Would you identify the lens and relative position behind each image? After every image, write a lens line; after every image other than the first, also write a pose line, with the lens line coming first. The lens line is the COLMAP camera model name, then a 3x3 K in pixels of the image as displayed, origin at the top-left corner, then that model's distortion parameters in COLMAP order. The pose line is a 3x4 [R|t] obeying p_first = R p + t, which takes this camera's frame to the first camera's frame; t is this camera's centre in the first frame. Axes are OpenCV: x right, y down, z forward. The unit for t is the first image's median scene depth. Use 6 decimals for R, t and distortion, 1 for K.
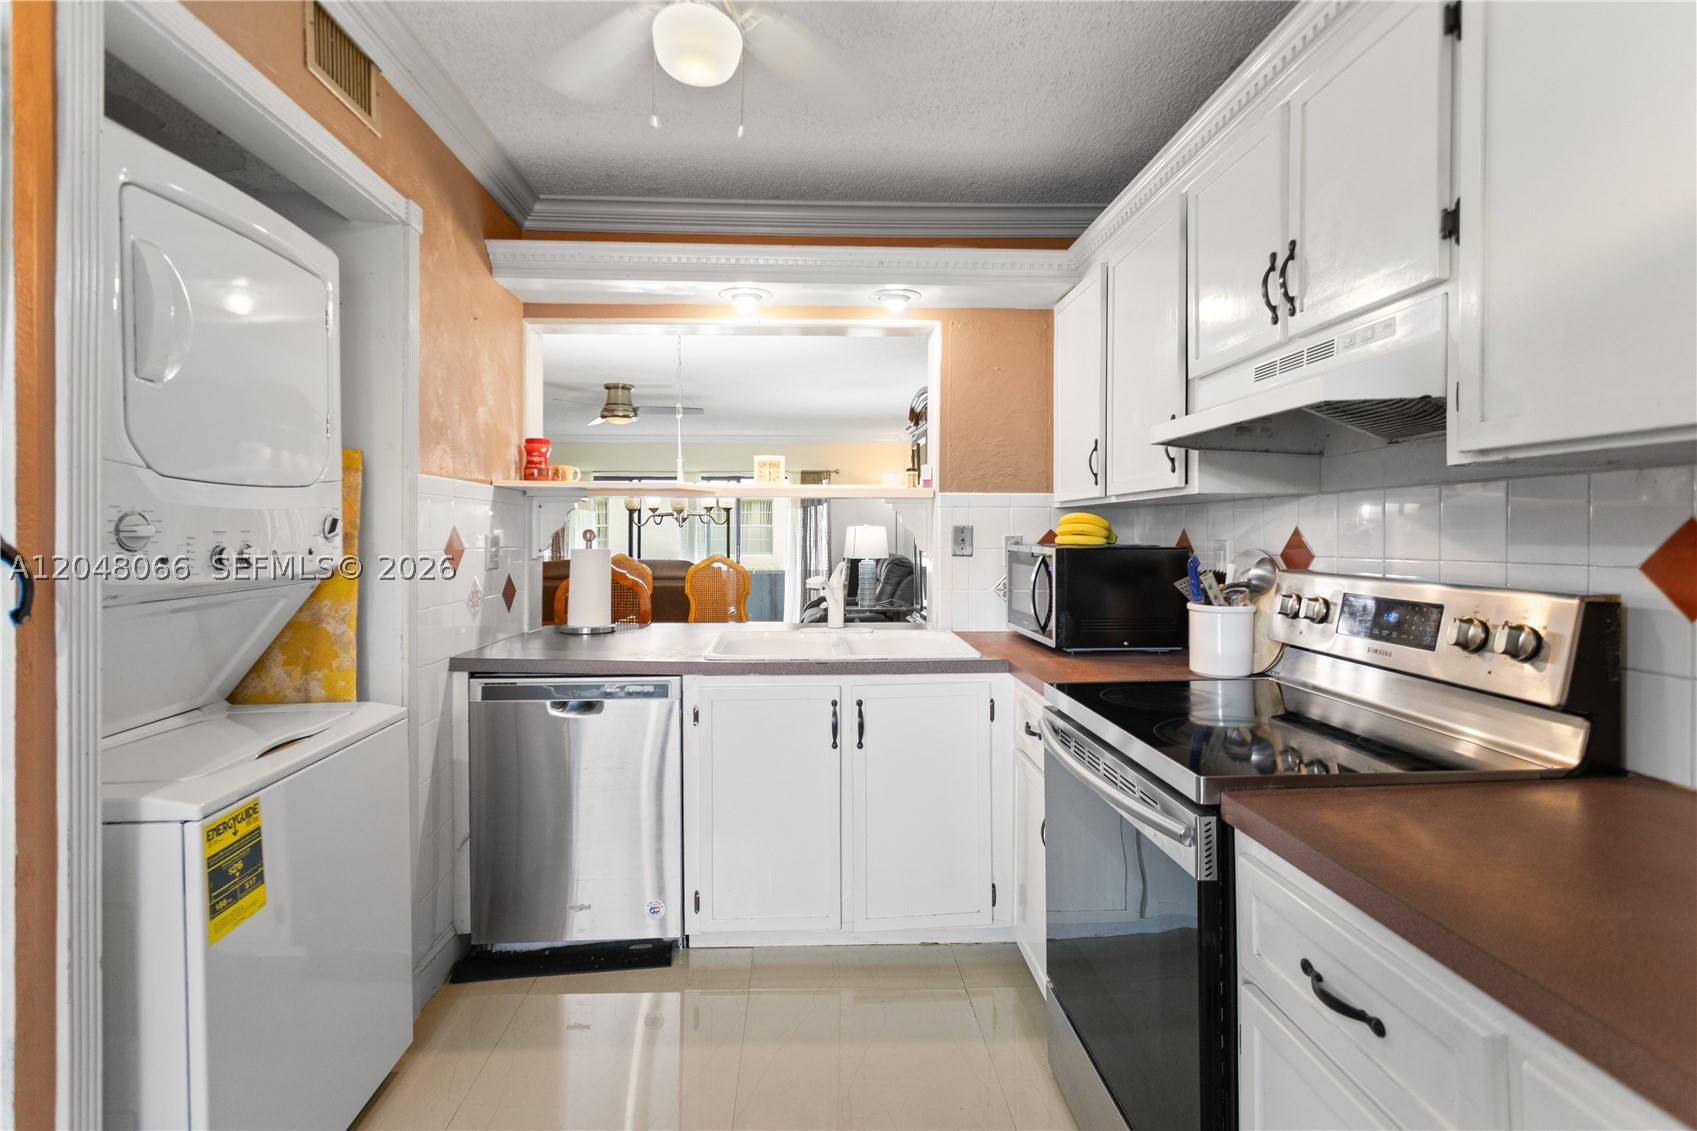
lens RADIAL K [[840.3, 0, 828.7], [0, 840.3, 538.5], [0, 0, 1]] dist [0.002317, 0.005803]
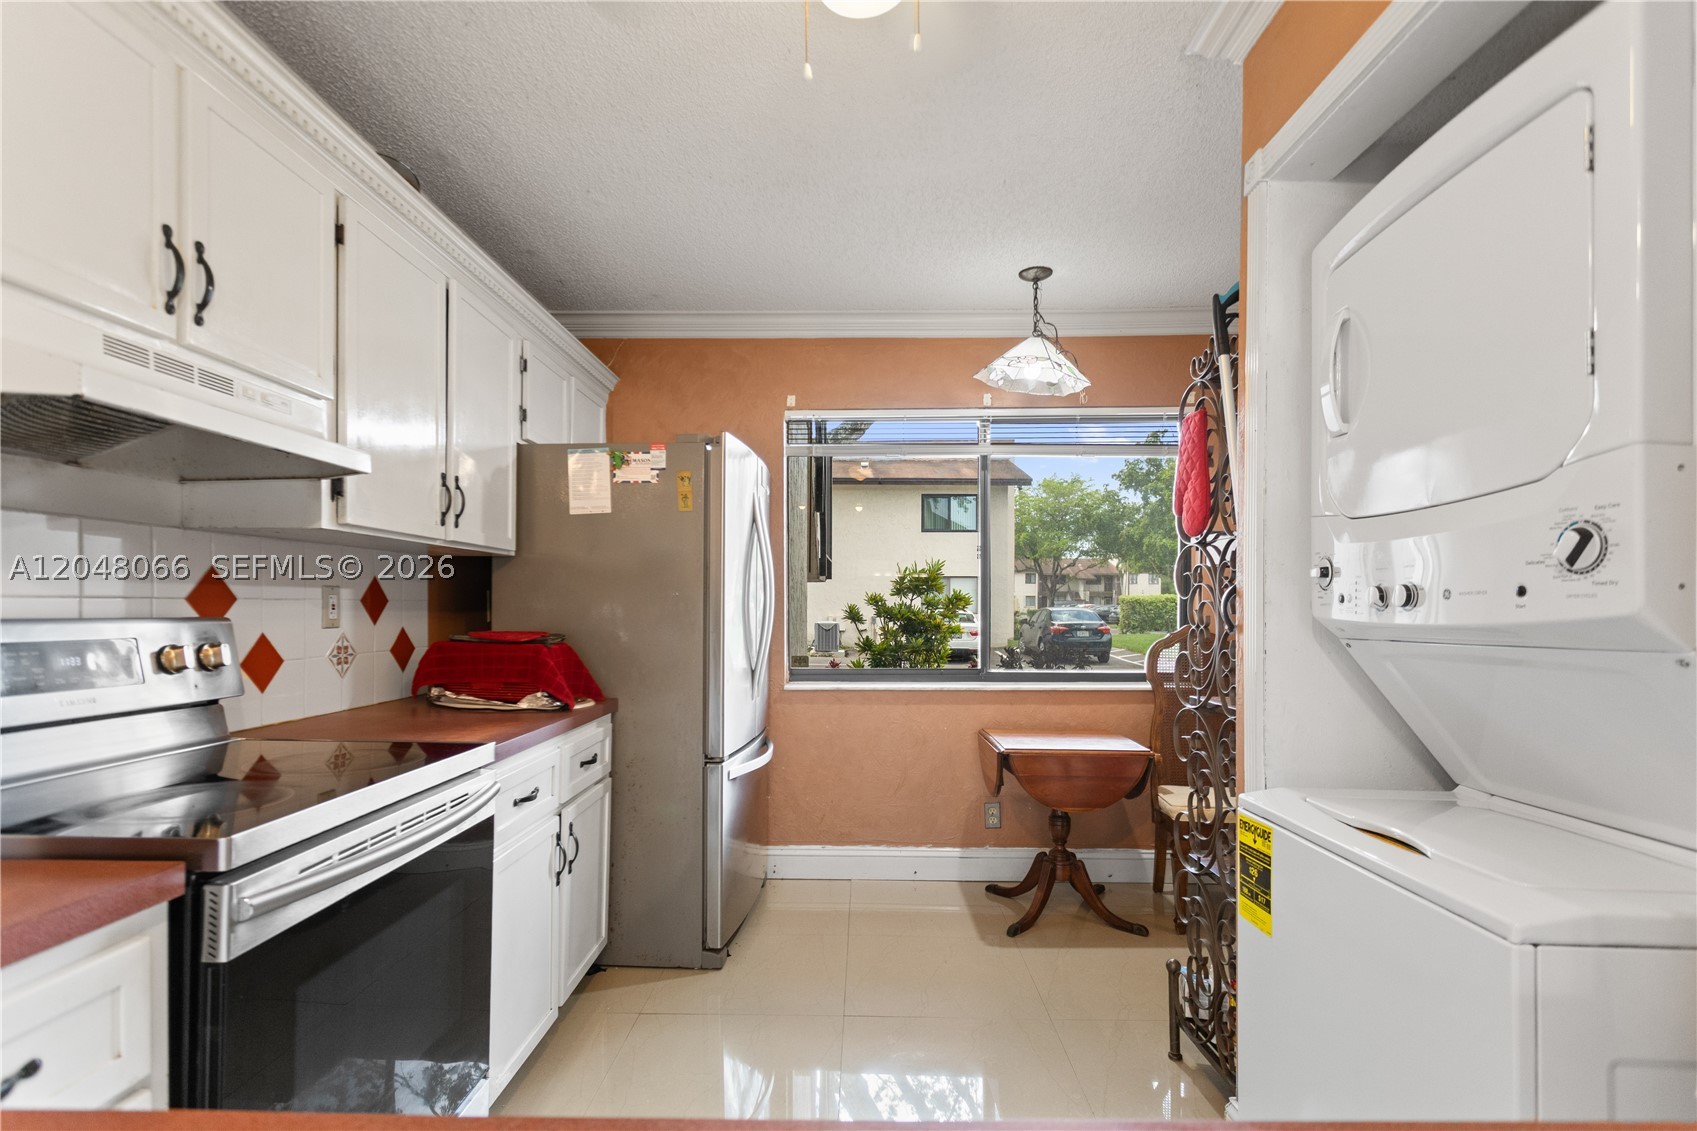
lens RADIAL K [[840.3, 0, 842.9], [0, 840.3, 607.9], [0, 0, 1]] dist [0.002317, 0.005803]
pose [[-0.997801, -0.002061, 0.066254, -0.151437], [-0.001632, 0.999977, 0.006532, 0.024002], [-0.066266, 0.006410, -0.997781, 1.409355]]
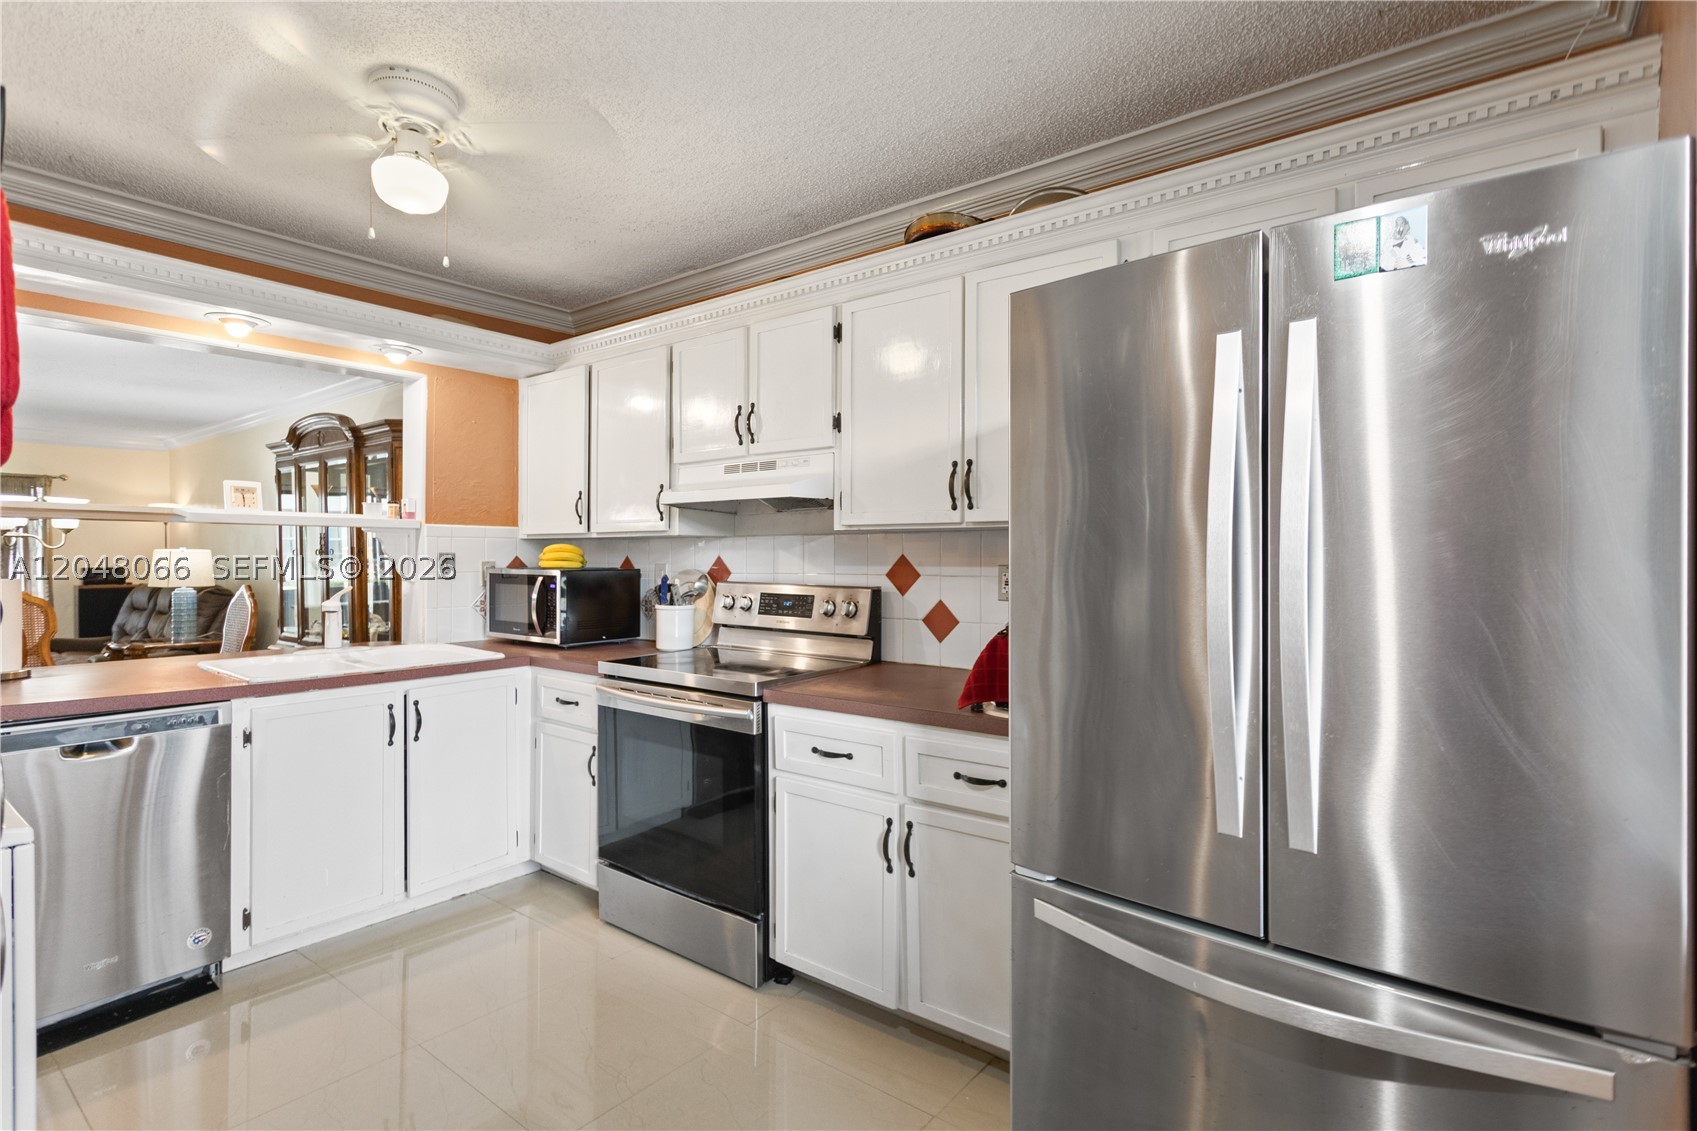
lens RADIAL K [[840.3, 0, 845.9], [0, 840.3, 557.9], [0, 0, 1]] dist [0.002317, 0.005803]
pose [[0.647827, -0.000252, 0.761788, -0.552565], [0.003609, 0.999990, -0.002738, -0.004354], [-0.761779, 0.004523, 0.647821, -0.271082]]
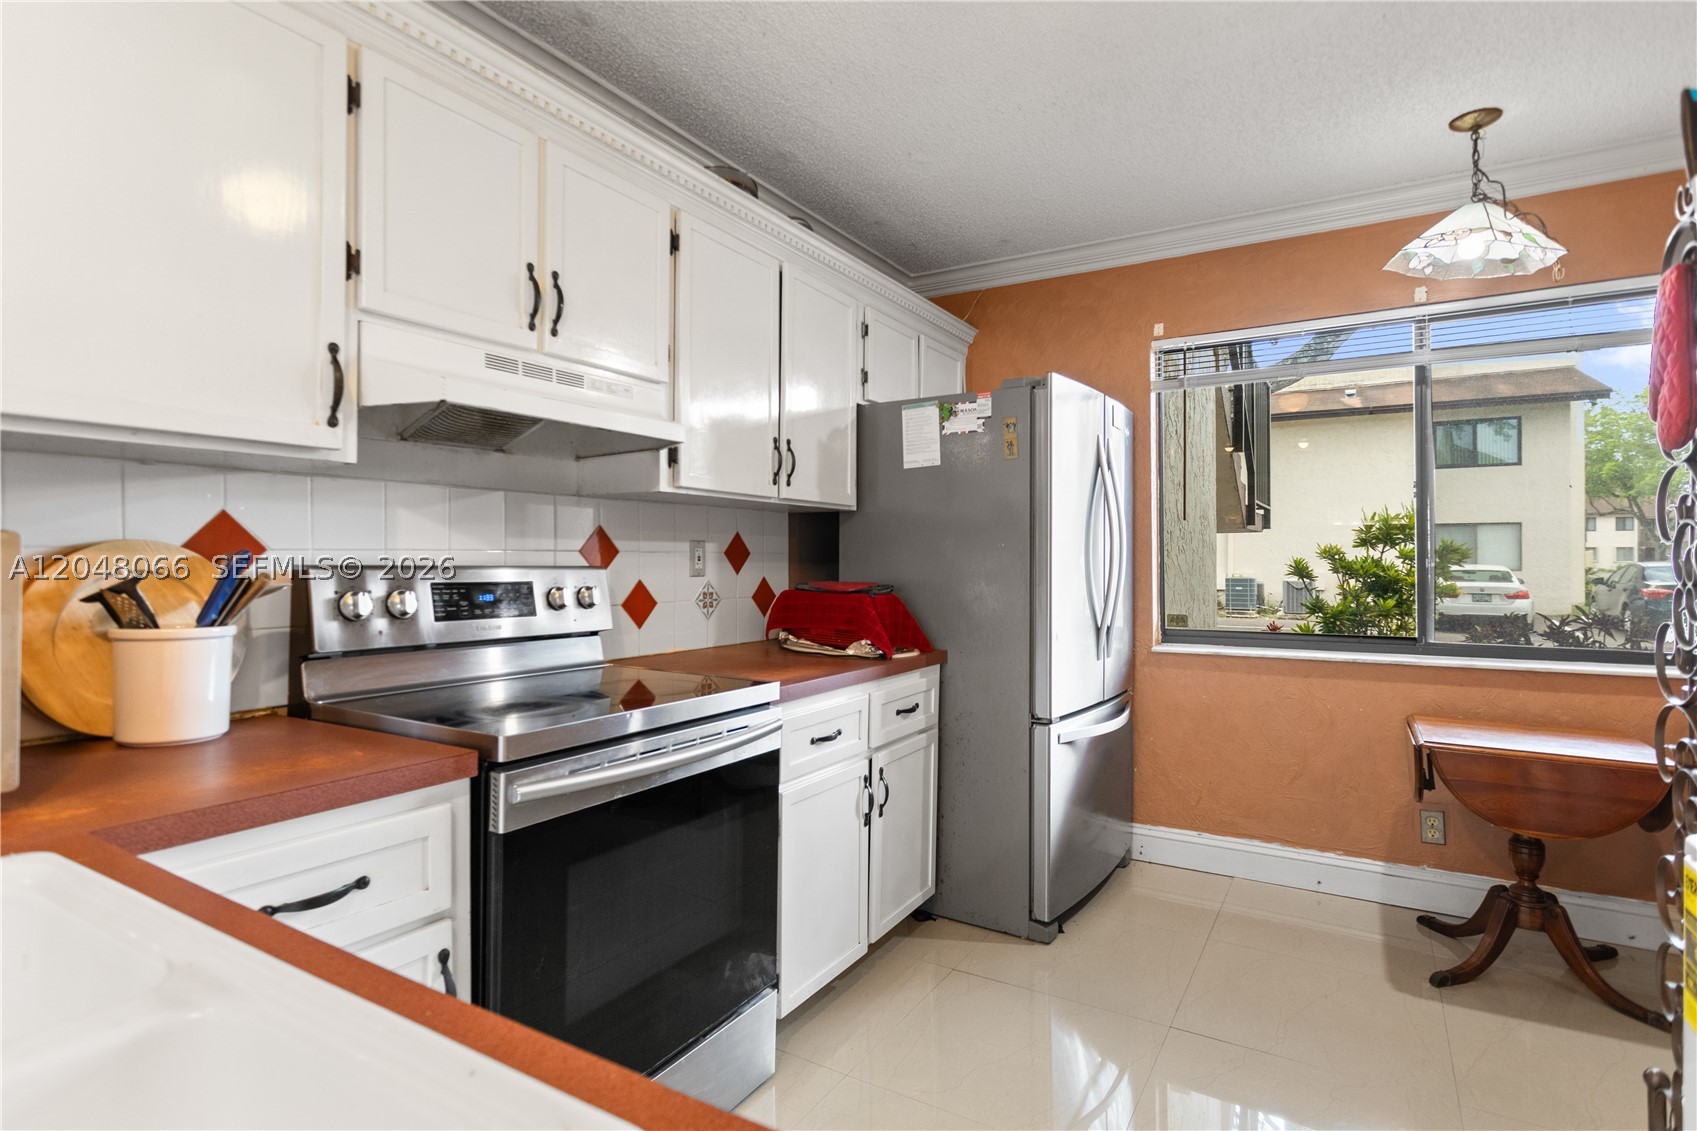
lens RADIAL K [[860.0, 0, 837.7], [0, 860.0, 555.2], [0, 0, 1]] dist [-0.006761, 0.000939]
pose [[-0.829339, 0.002774, 0.558739, -0.324867], [0.001334, 0.999995, -0.002986, 0.030072], [-0.558744, -0.001731, -0.829339, 1.332166]]
